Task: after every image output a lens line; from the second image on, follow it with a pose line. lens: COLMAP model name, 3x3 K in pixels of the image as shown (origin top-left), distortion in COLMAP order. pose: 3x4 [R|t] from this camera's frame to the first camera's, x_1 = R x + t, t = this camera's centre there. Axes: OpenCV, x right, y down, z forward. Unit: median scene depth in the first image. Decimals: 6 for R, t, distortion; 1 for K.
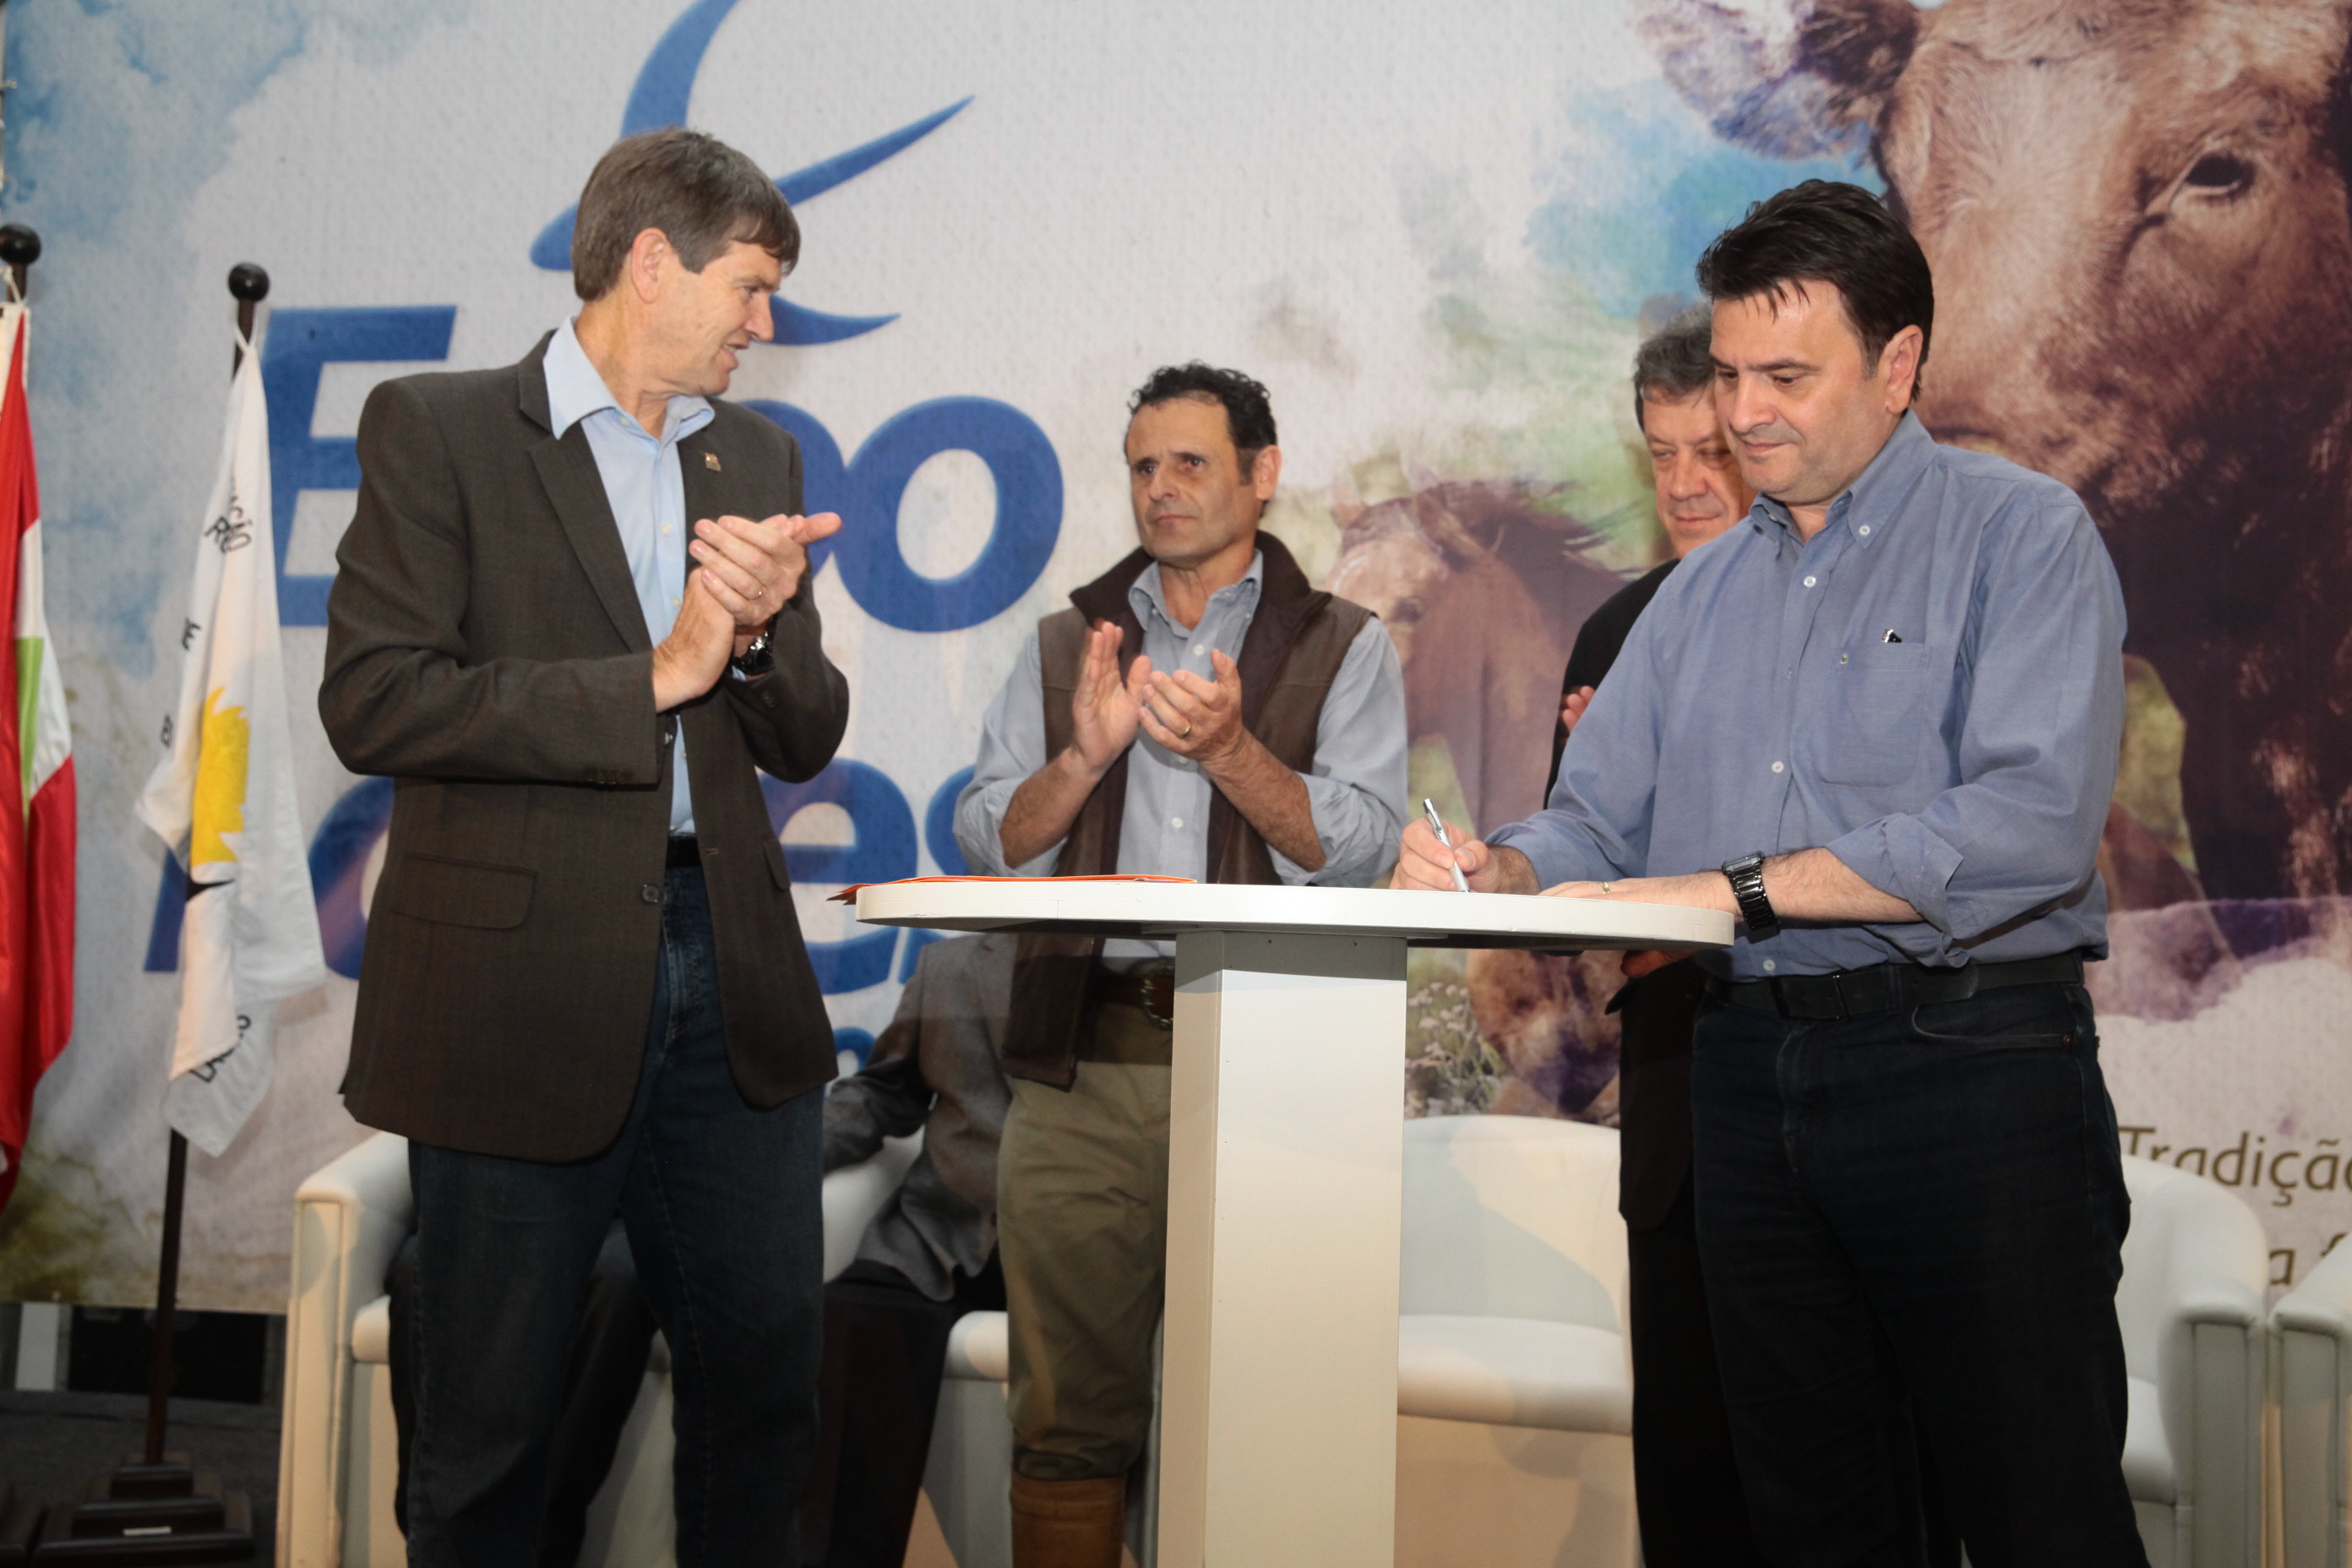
lens RADIAL K [[2329.2, 0, 1188.6], [0, 2329.2, 798.7], [0, 0, 1]] dist [0.026059, 0.000000]
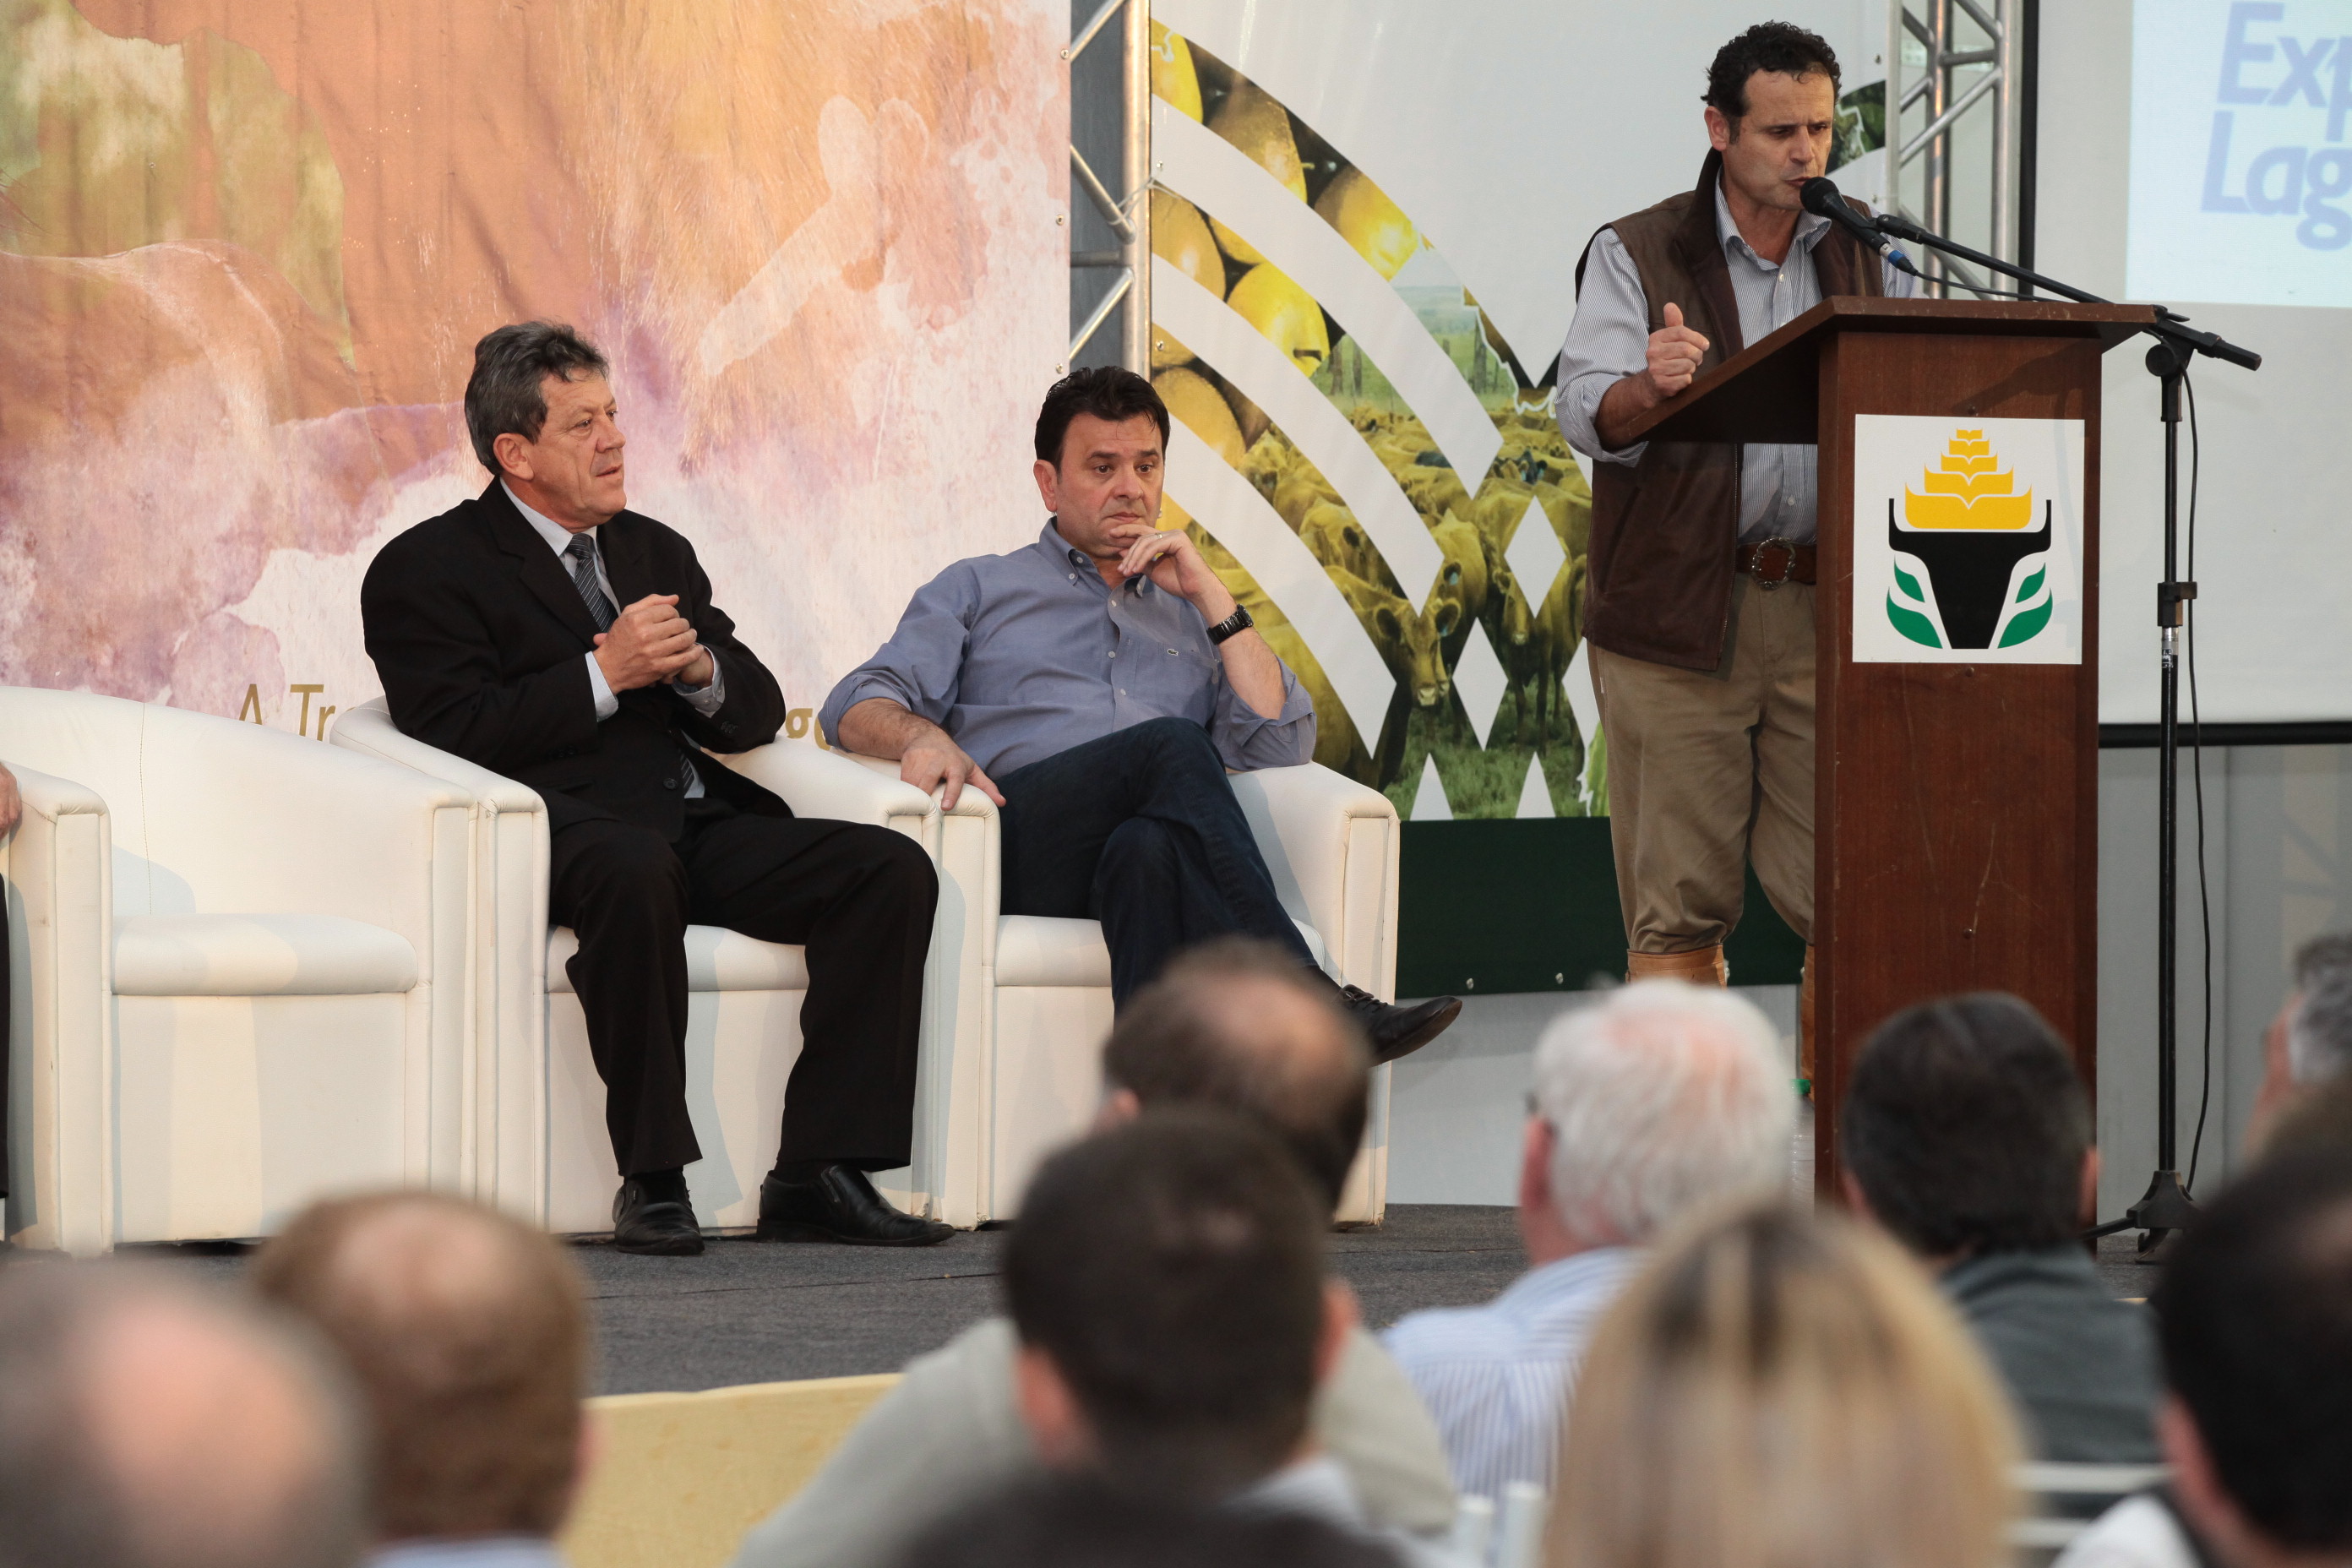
lens RADIAL K [[9975.0, 0, 1175.6], [0, 9975.0, 765.0], [0, 0, 1]] dist [0.589702, 0.000000]
pose [[0.506656, -0.036351, 0.861382, -2.311692], [-0.047764, 0.996393, 0.070143, -0.085703], [-0.860824, -0.076682, 0.503092, -0.959071]]
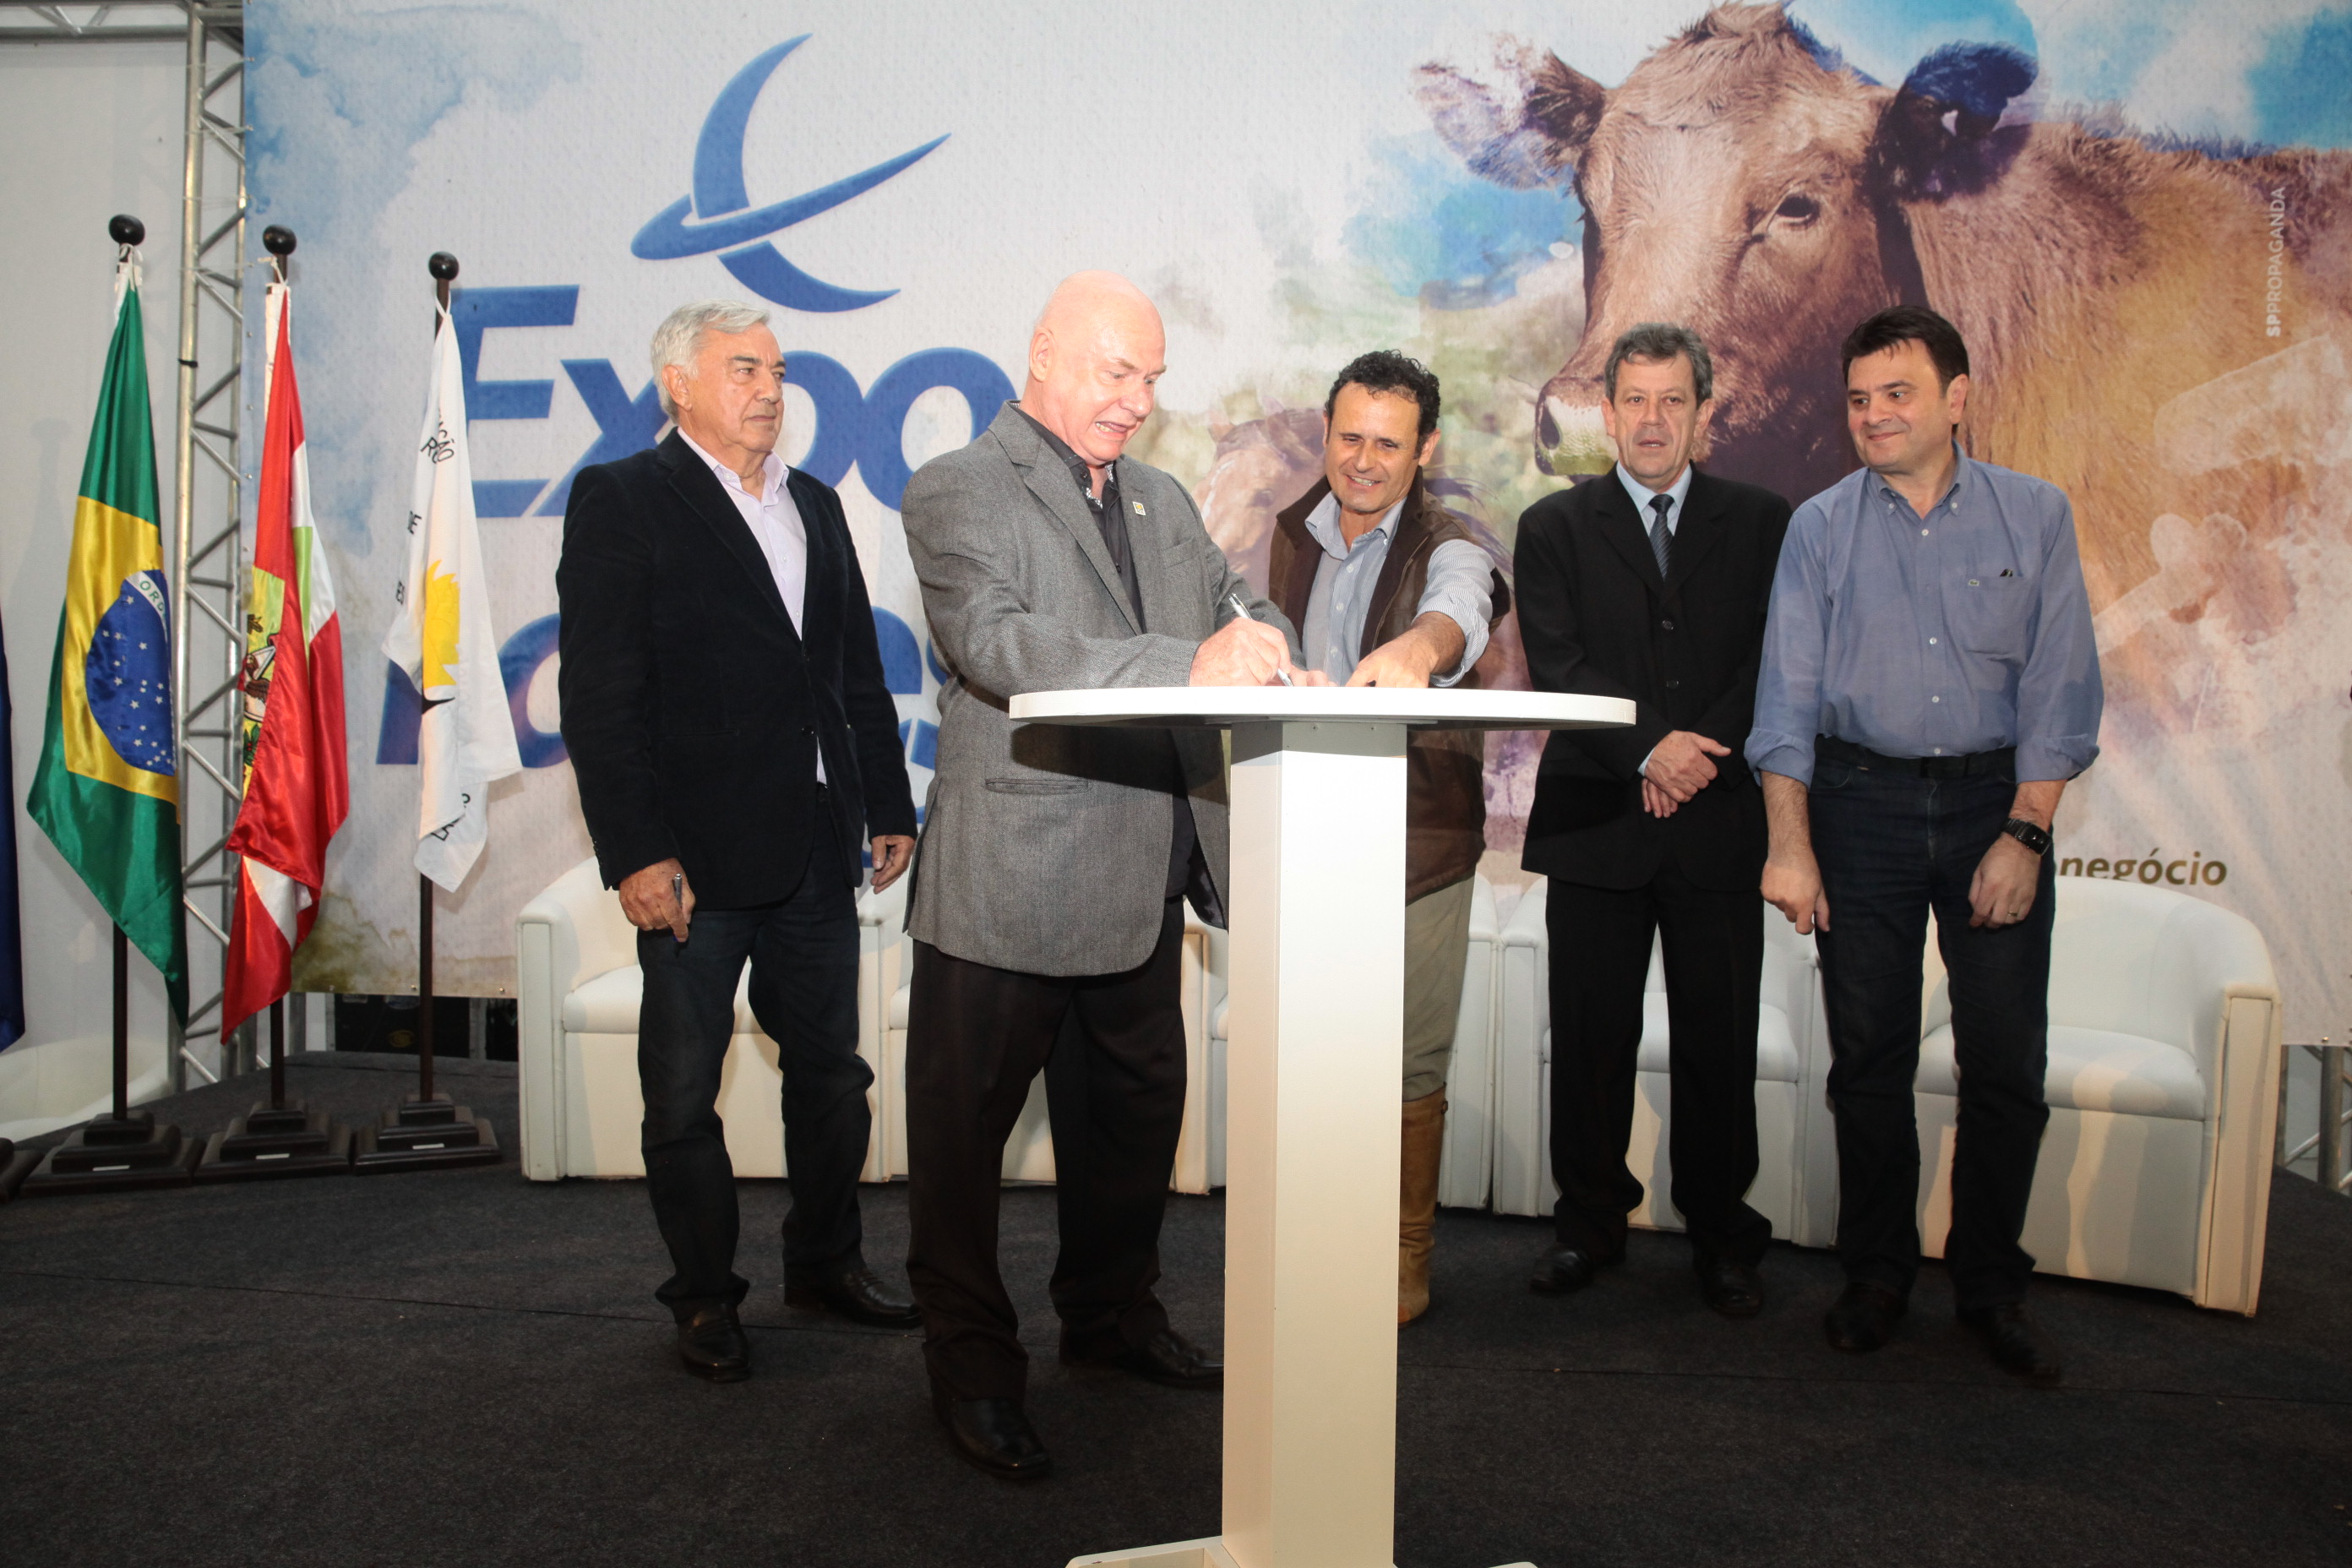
lens RADIAL K [[1613.4, 0, 1173.7], [0, 1613.4, 788.7], [0, 0, 1]] dist [-0.105269, 0.079130]
pose [[0.995793, -0.019864, 0.089451, -0.054345], [0.010933, 0.995003, 0.099240, -0.001463], [-0.090976, -0.097845, 0.991035, 0.001455]]
